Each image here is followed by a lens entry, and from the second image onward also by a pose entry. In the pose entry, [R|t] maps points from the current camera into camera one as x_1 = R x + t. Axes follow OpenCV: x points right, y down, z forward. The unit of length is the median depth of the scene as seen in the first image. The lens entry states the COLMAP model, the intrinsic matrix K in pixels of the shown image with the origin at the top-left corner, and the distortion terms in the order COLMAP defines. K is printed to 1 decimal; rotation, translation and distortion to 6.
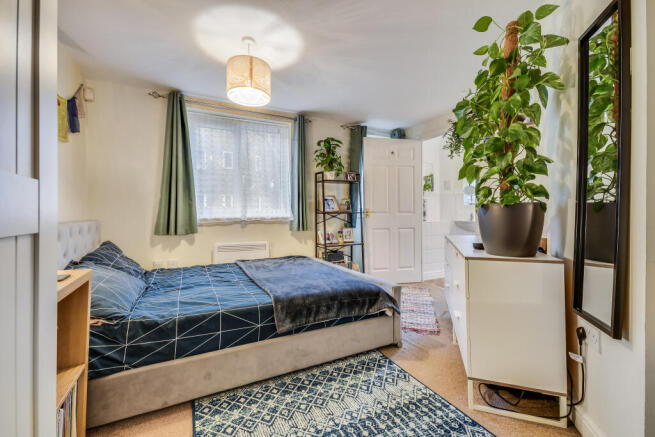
lens RADIAL K [[290.1, 0, 327.5], [0, 290.1, 218.5], [0, 0, 1]] dist [0.000067, -0.000008]
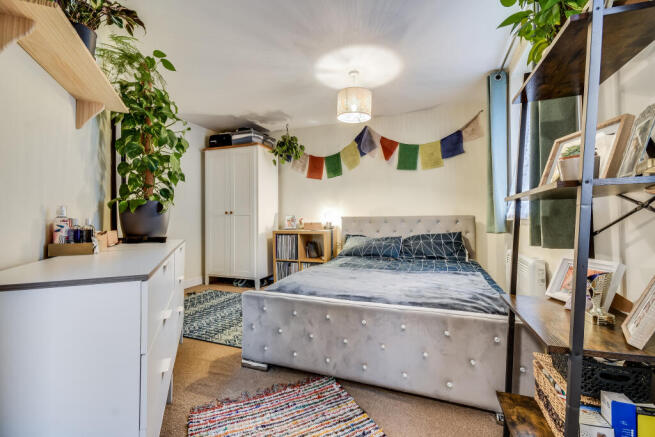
lens RADIAL K [[290.1, 0, 327.5], [0, 290.1, 218.5], [0, 0, 1]] dist [0.000067, -0.000008]
pose [[-0.760240, 0.000786, -0.649642, 0.823066], [0.002215, 0.999997, -0.001383, 0.028890], [0.649639, -0.002491, -0.760239, 2.425964]]
